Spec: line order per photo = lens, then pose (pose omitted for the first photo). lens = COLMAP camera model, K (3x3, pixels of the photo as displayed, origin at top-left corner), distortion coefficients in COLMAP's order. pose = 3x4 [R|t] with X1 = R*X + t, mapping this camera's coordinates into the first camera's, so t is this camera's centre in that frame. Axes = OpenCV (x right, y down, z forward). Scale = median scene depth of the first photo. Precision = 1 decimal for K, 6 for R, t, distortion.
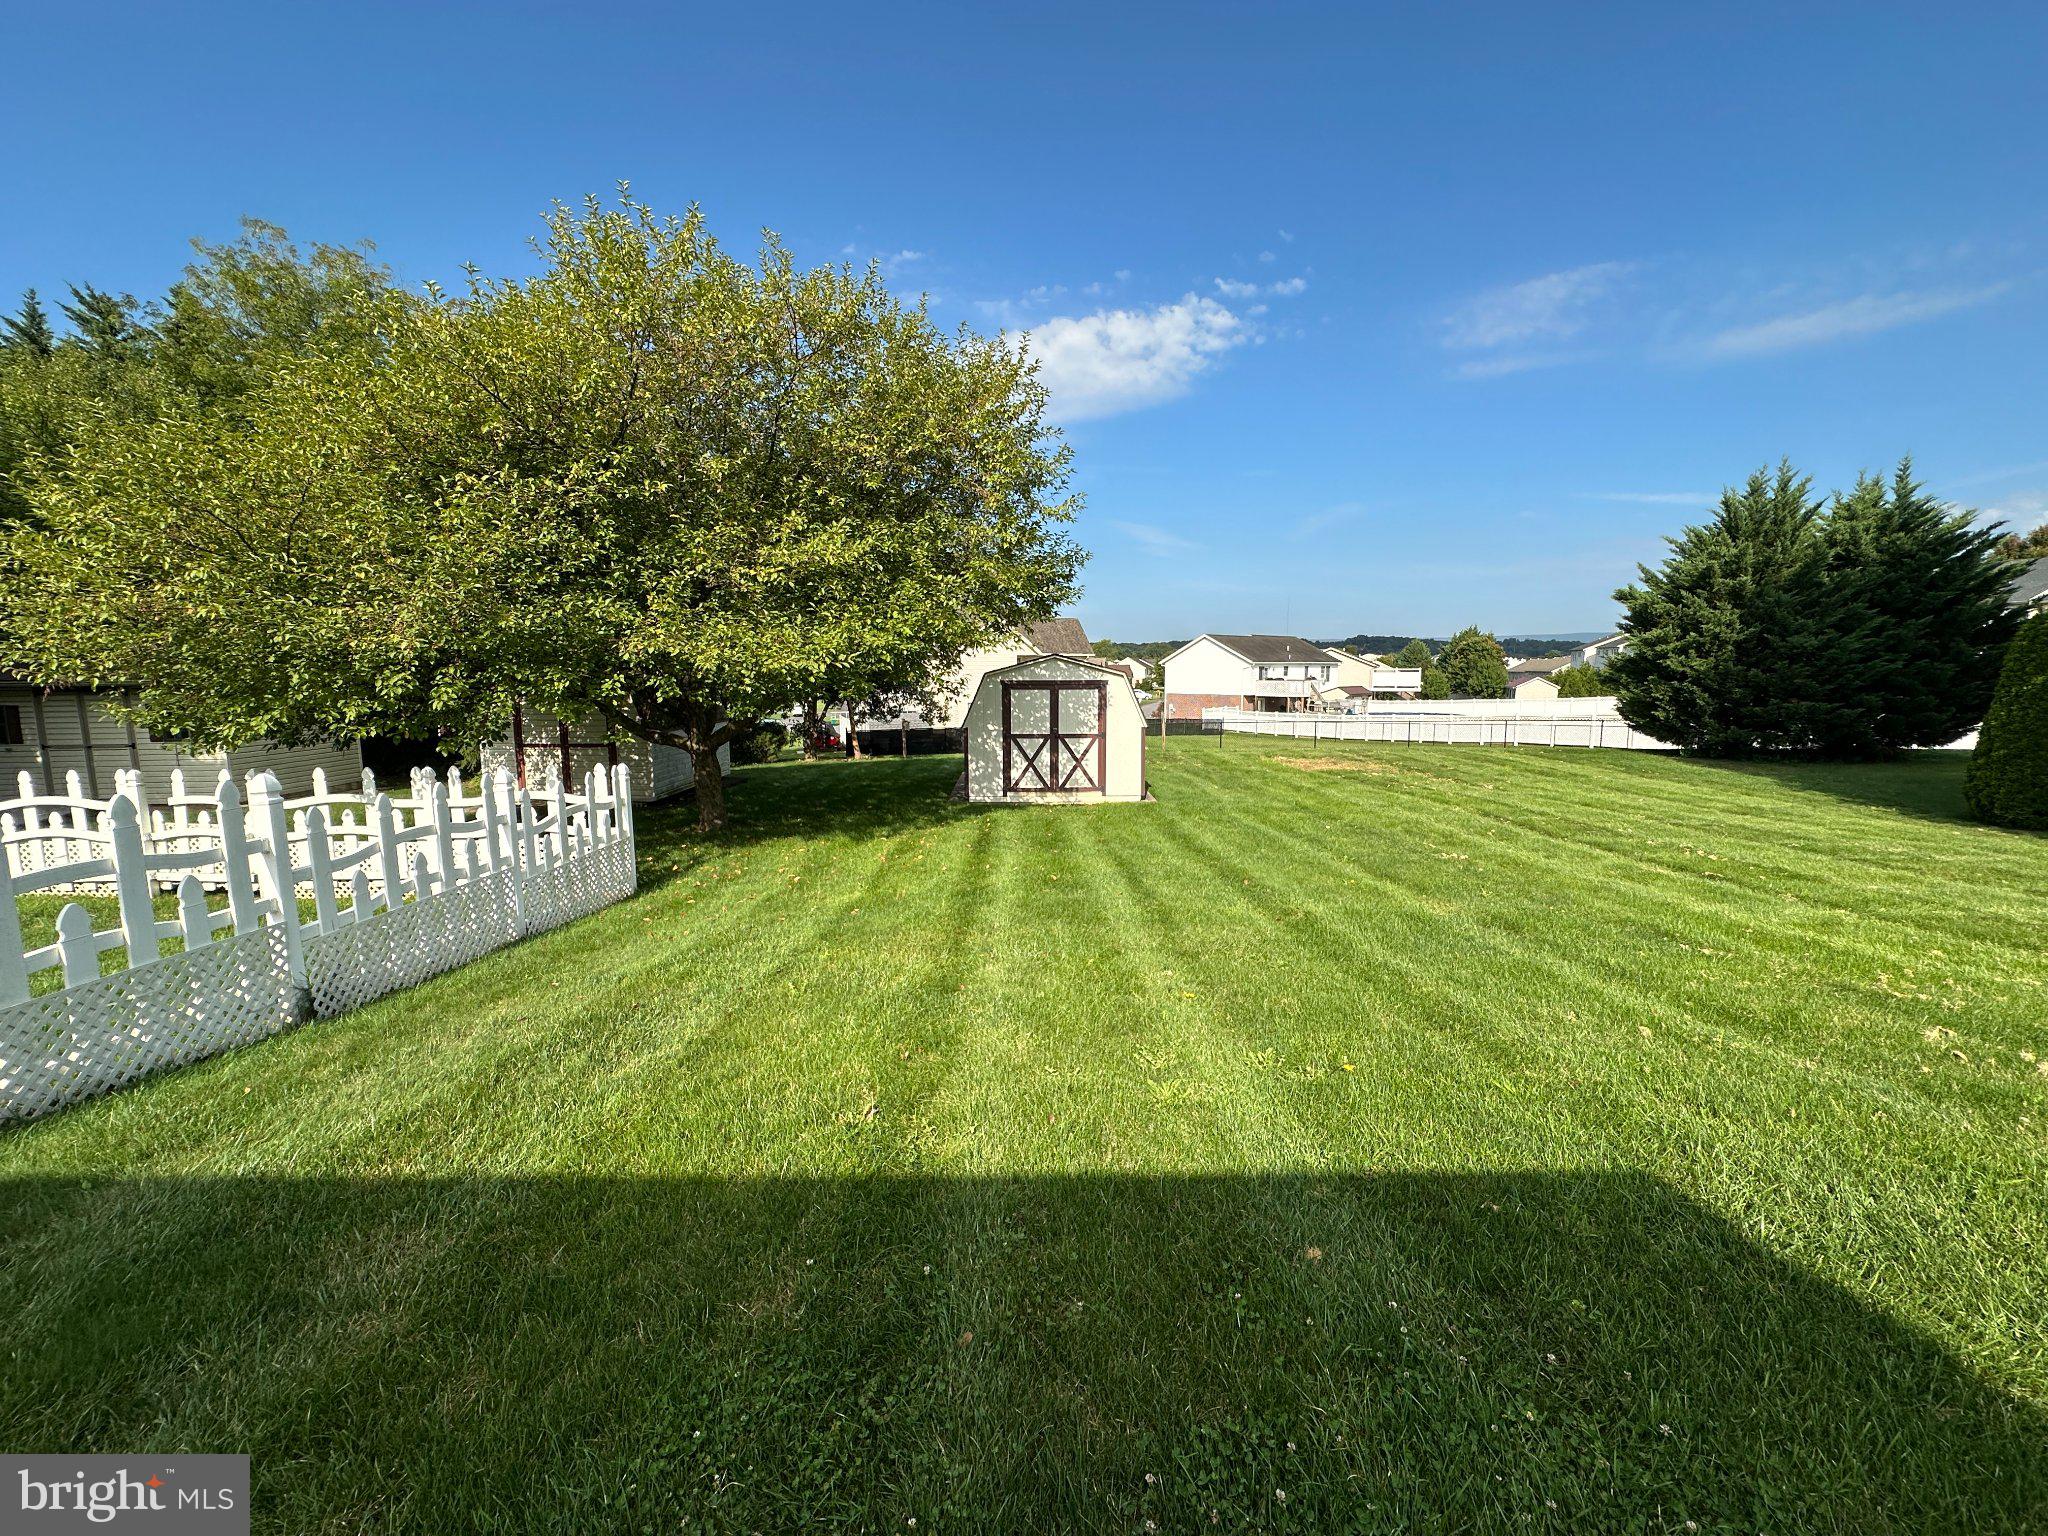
lens RADIAL K [[819.4, 0, 1024.0], [0, 819.4, 766.5], [0, 0, 1]] dist [-0.003985, 0.001131]
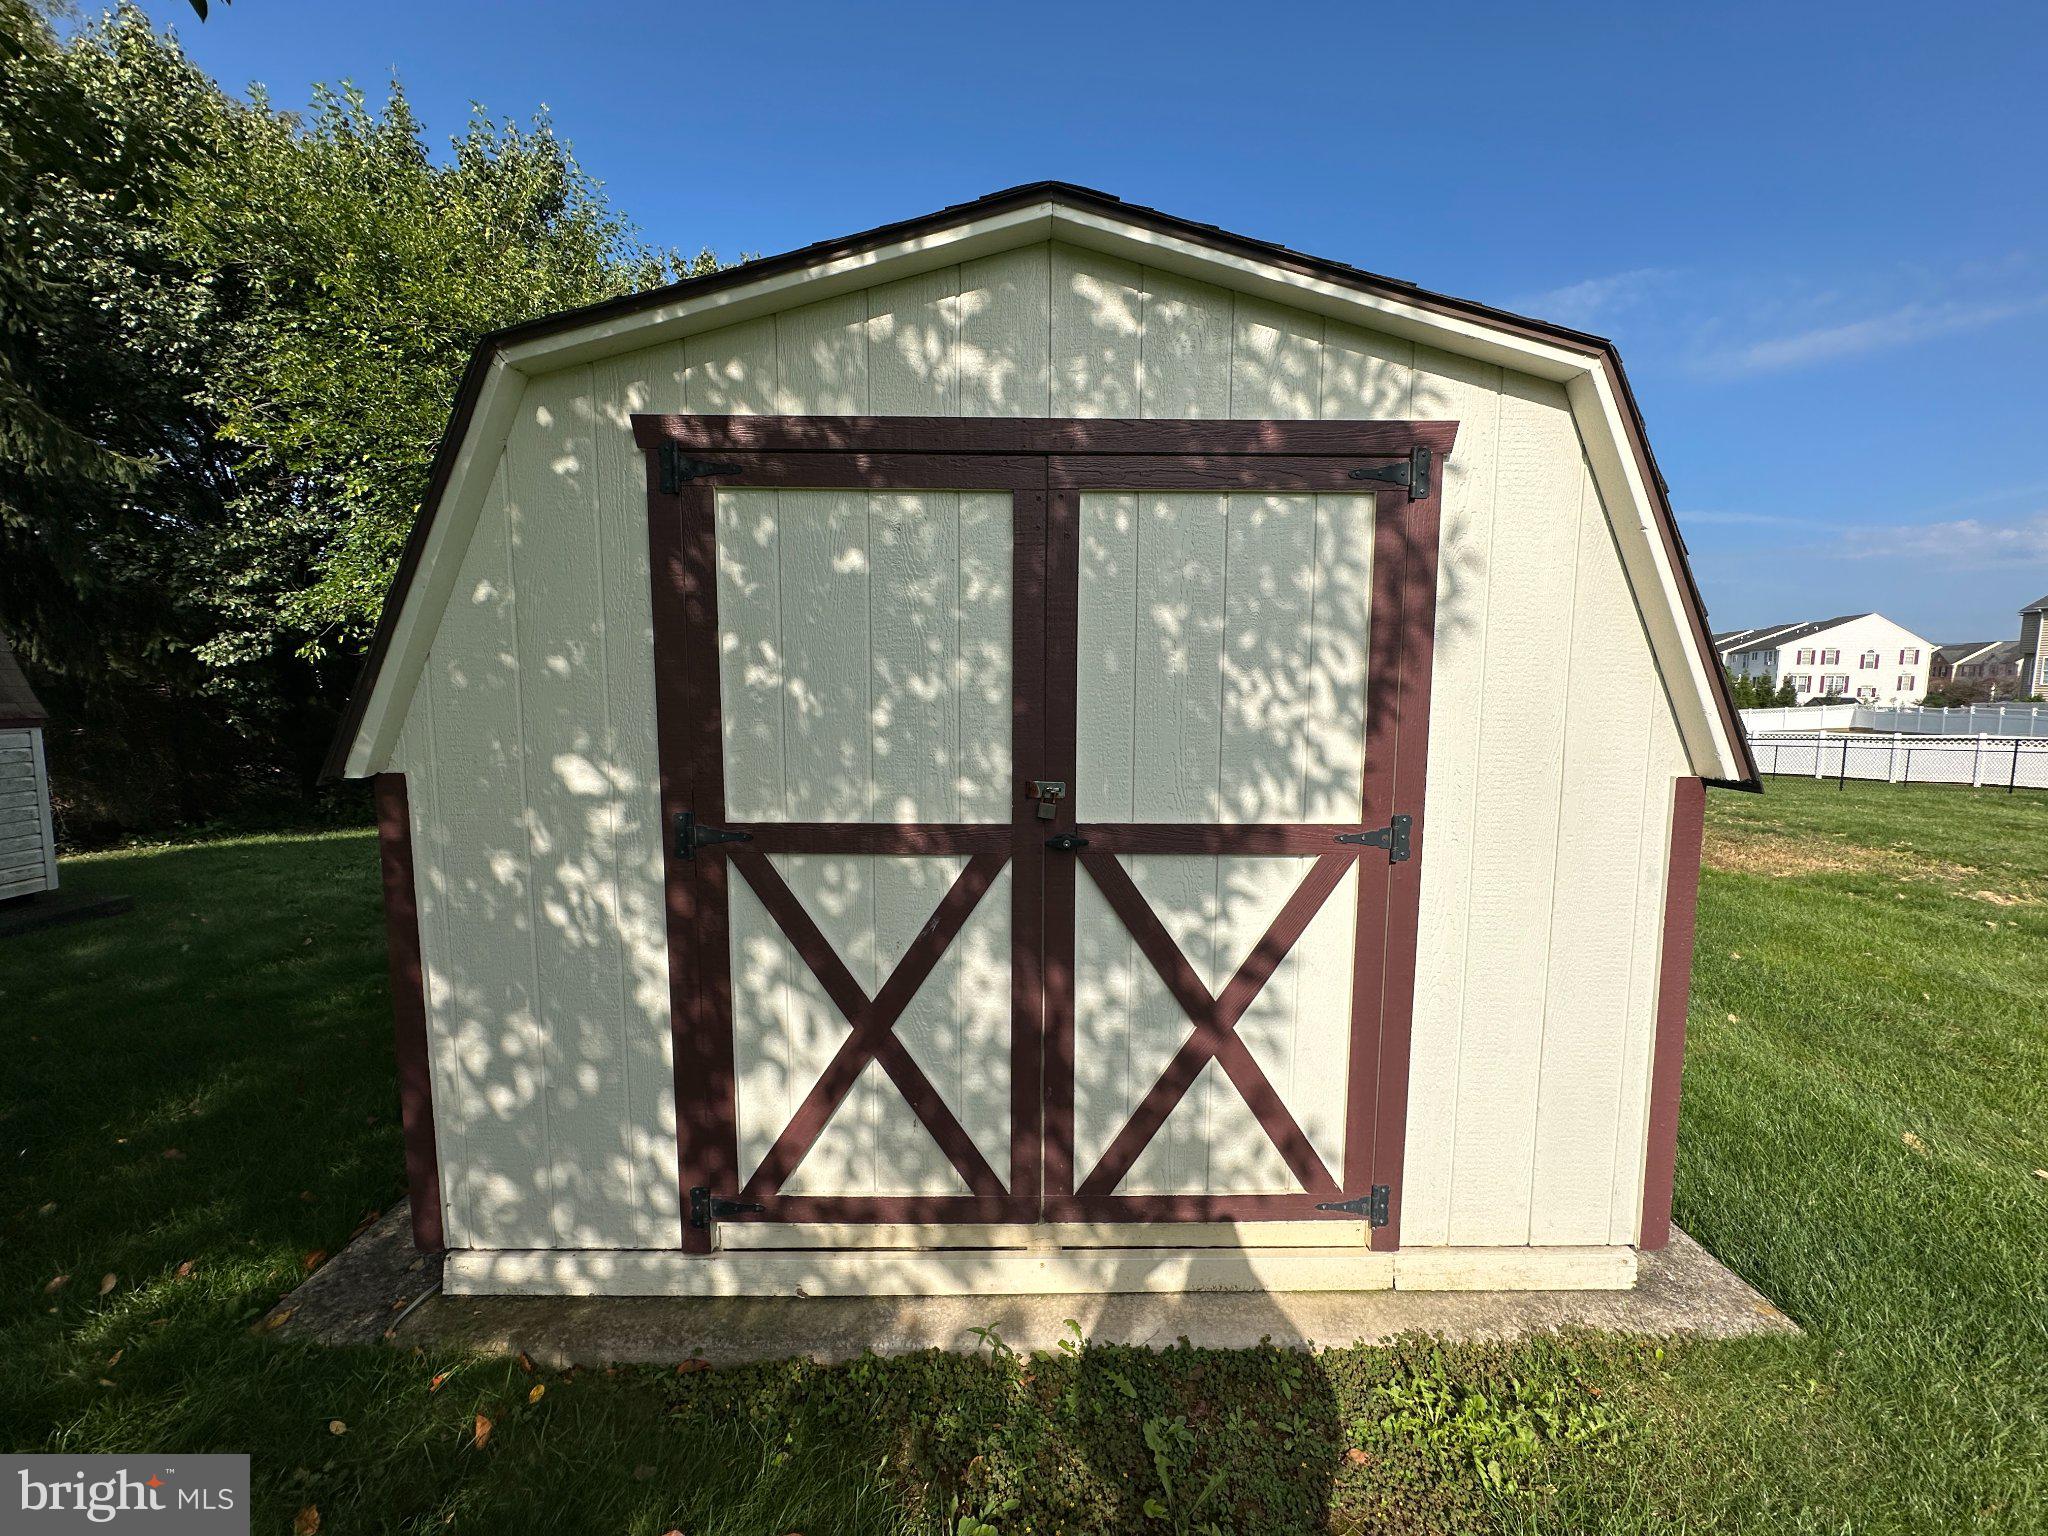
lens RADIAL K [[819.4, 0, 1024.0], [0, 819.4, 766.5], [0, 0, 1]] dist [-0.003985, 0.001131]
pose [[0.999781, 0.008442, -0.019158, 0.036197], [-0.008812, 0.999775, -0.019303, -0.046904], [0.018991, 0.019468, 0.999630, 0.860763]]
